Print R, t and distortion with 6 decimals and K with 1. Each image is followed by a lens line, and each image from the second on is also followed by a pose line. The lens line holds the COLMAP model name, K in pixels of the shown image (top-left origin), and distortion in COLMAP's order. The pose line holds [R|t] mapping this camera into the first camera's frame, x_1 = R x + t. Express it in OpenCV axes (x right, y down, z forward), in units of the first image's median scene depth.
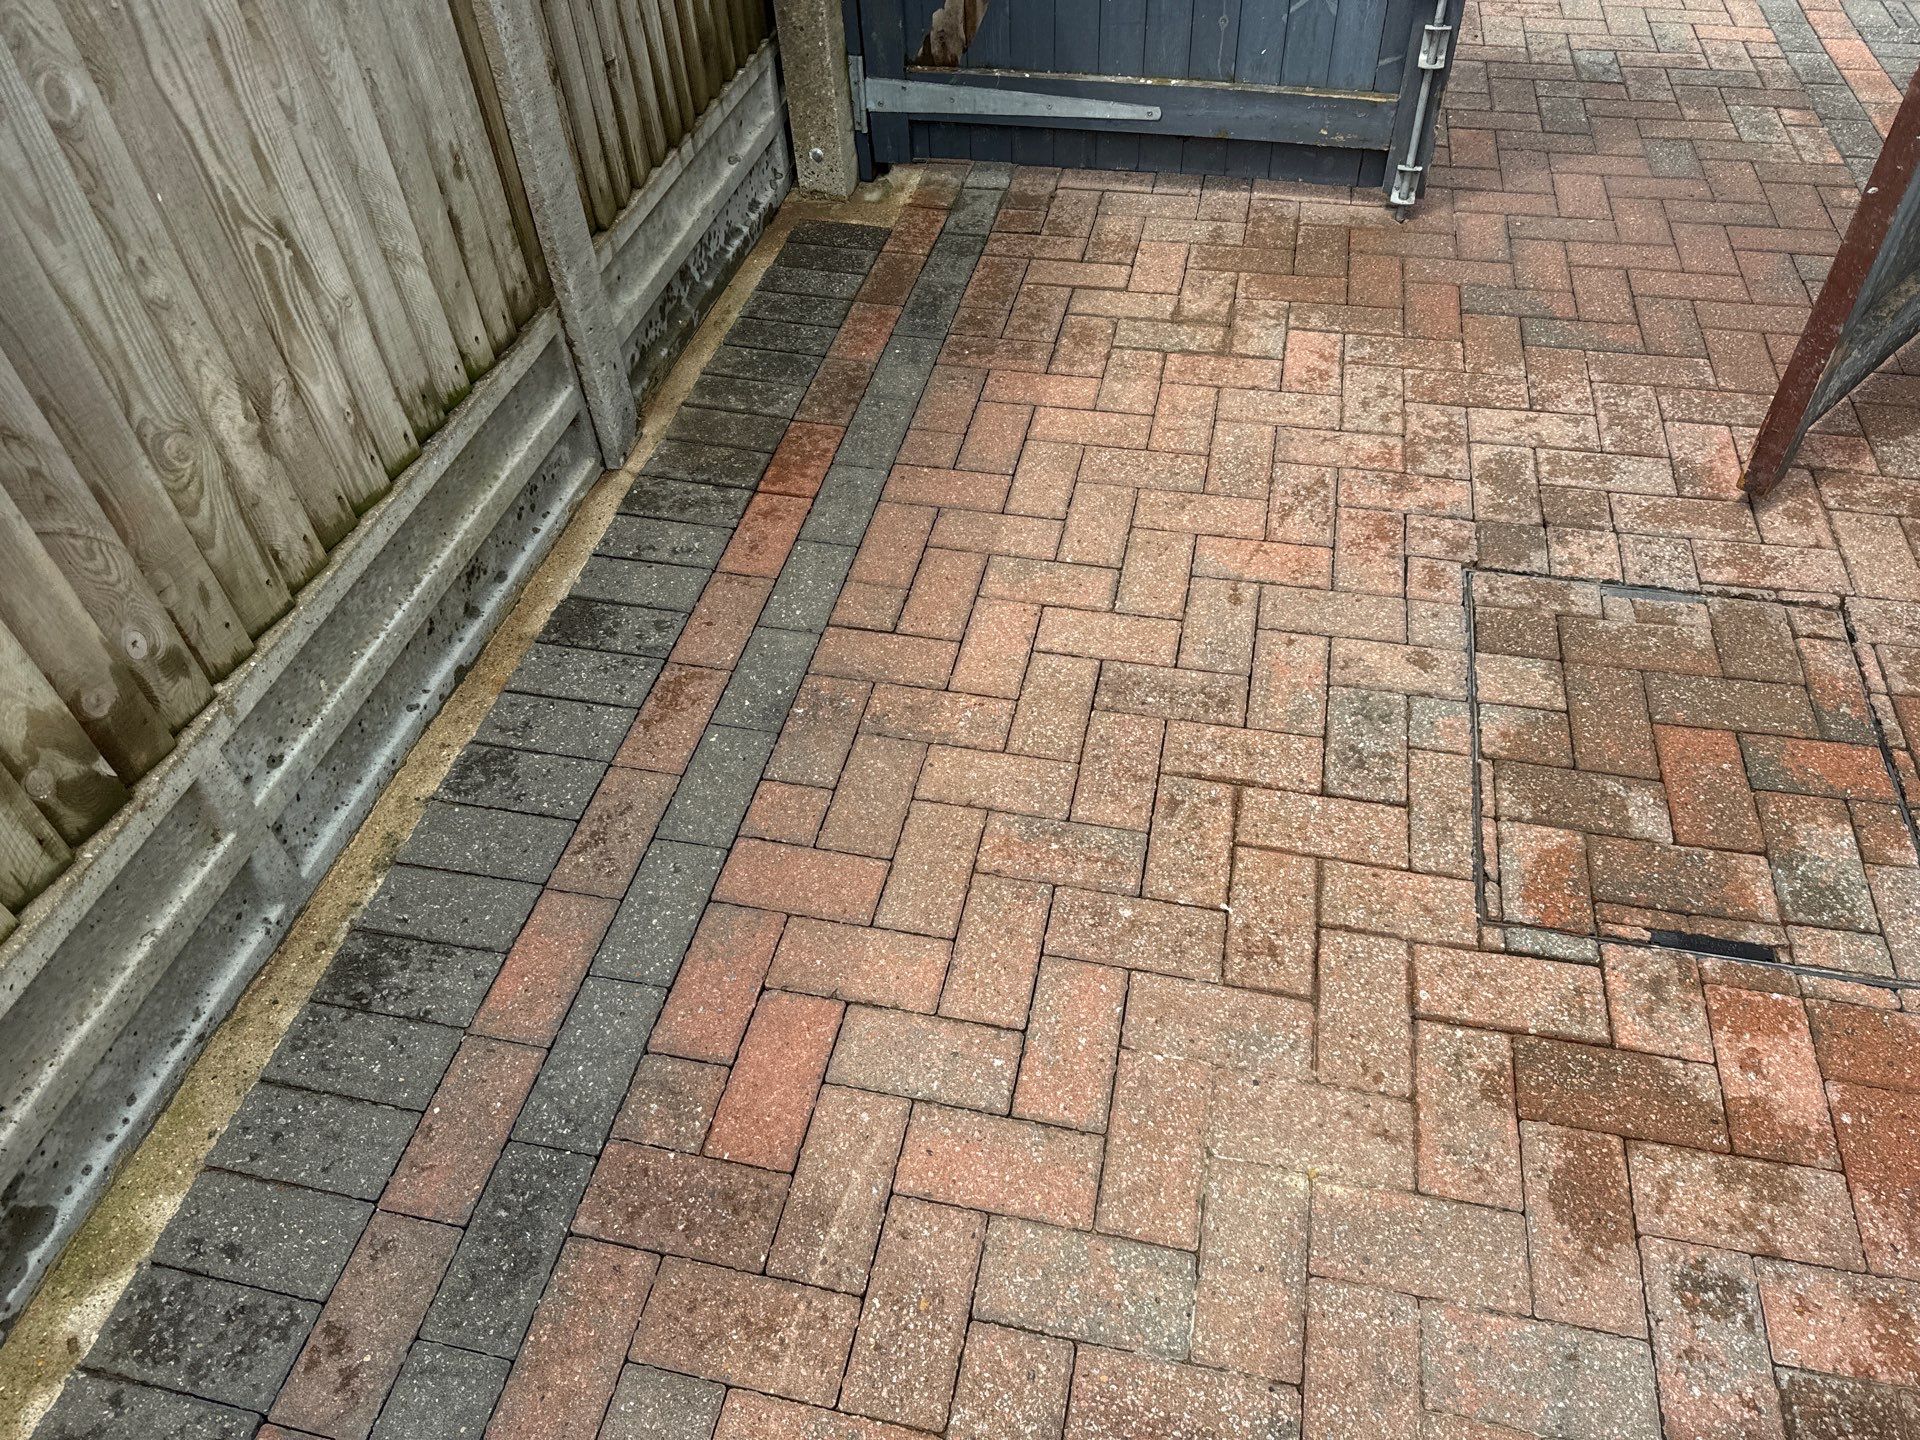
lens RADIAL K [[1365.0, 0, 950.3], [0, 1365.0, 725.5], [0, 0, 1]] dist [0.031064, -0.038923]
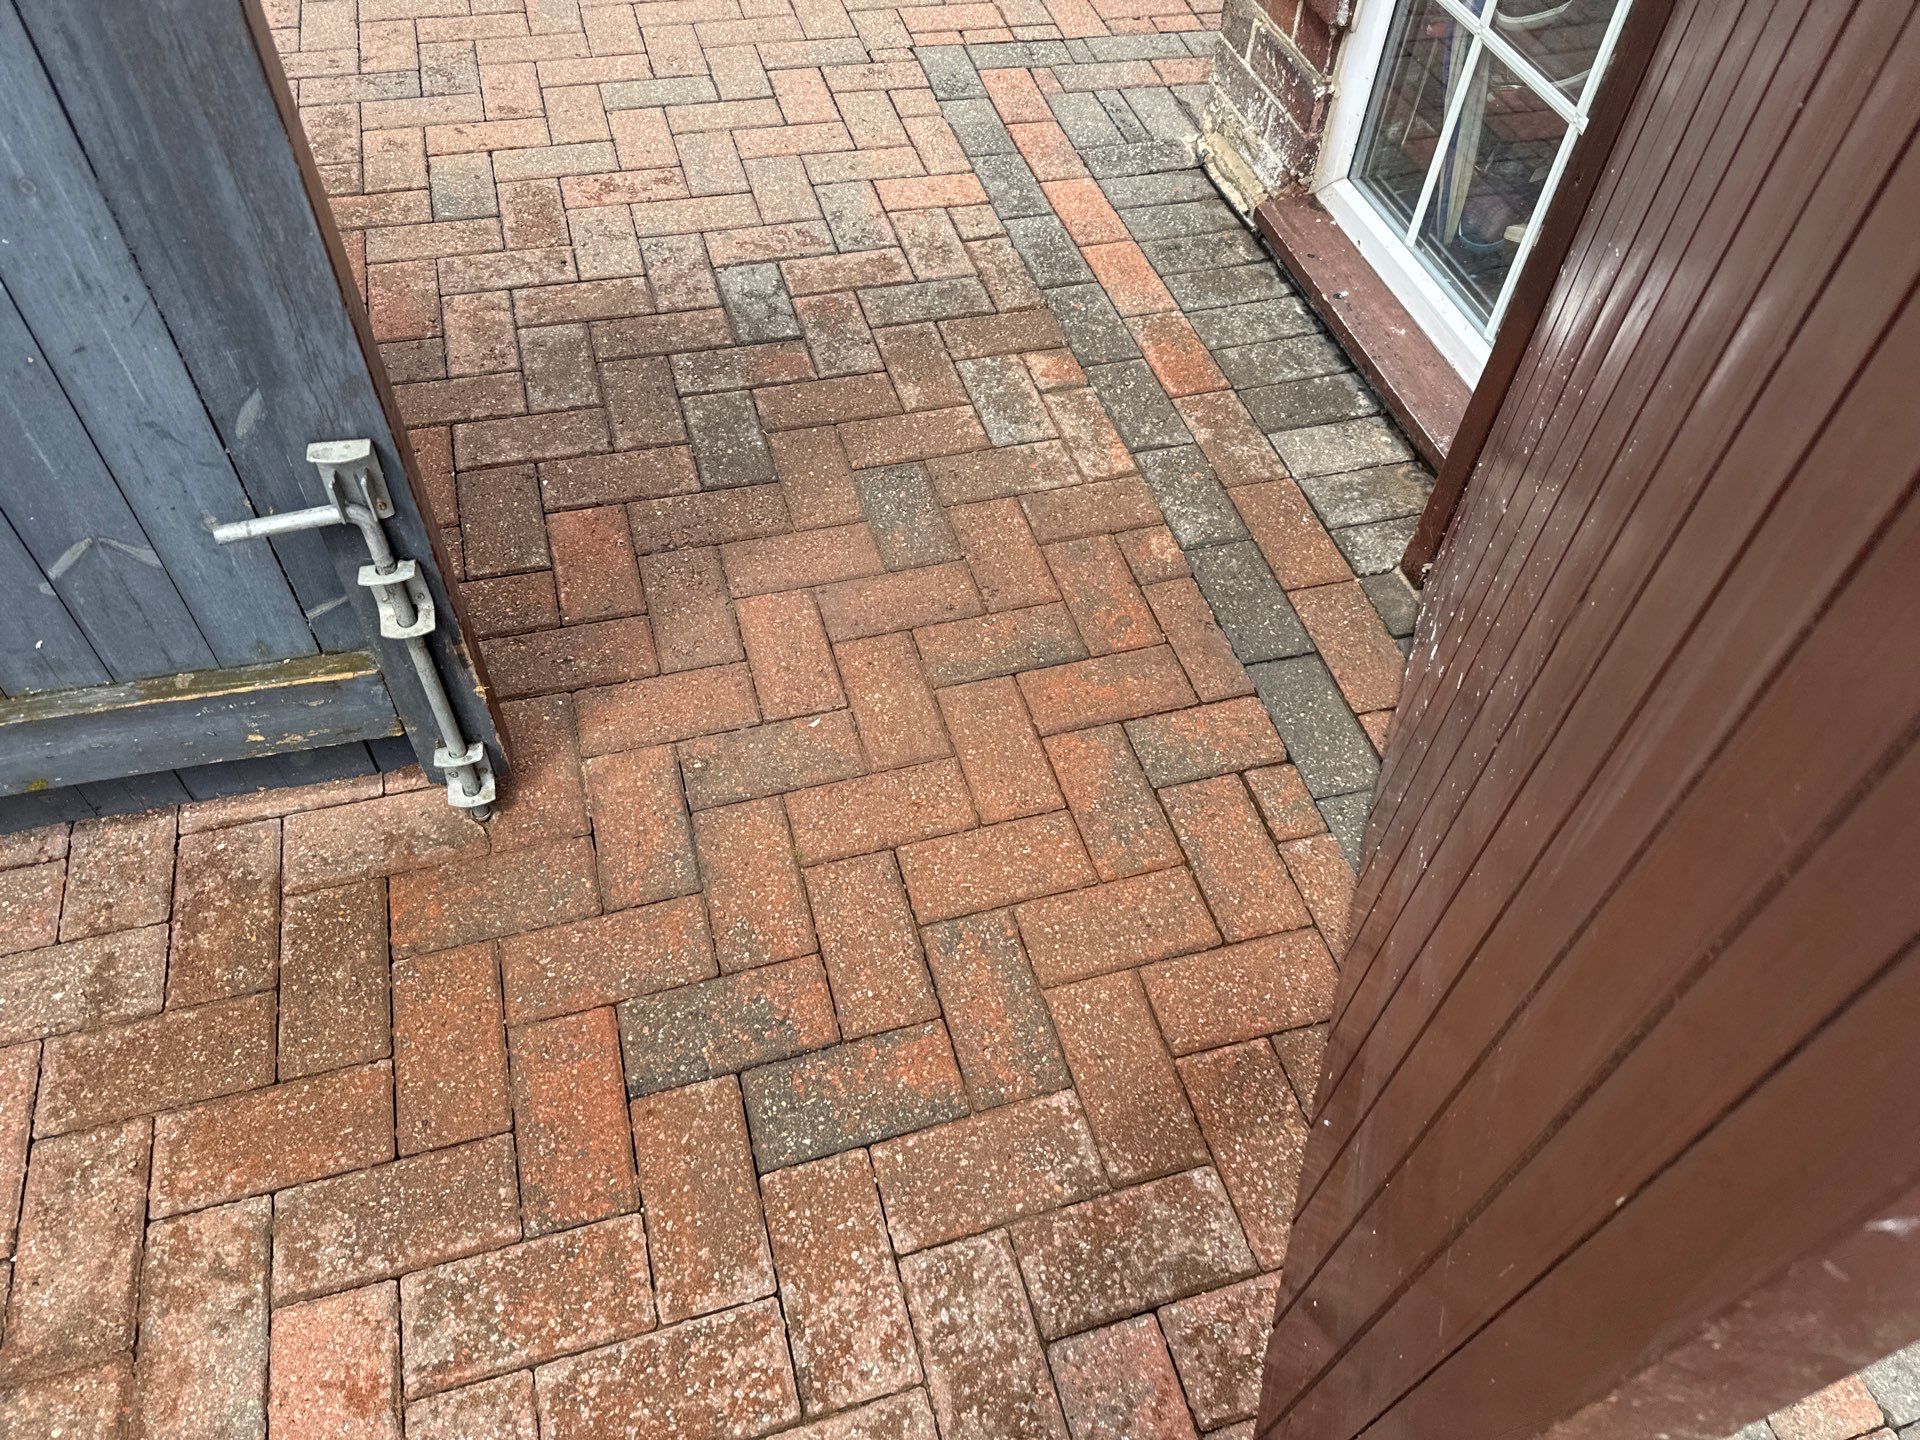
lens RADIAL K [[1365.0, 0, 978.7], [0, 1365.0, 719.6], [0, 0, 1]] dist [0.031064, -0.038923]
pose [[0.868169, -0.310867, 0.386840, 0.368477], [0.274525, 0.950203, 0.147484, -0.526801], [-0.413424, -0.021844, 0.910276, 0.539094]]
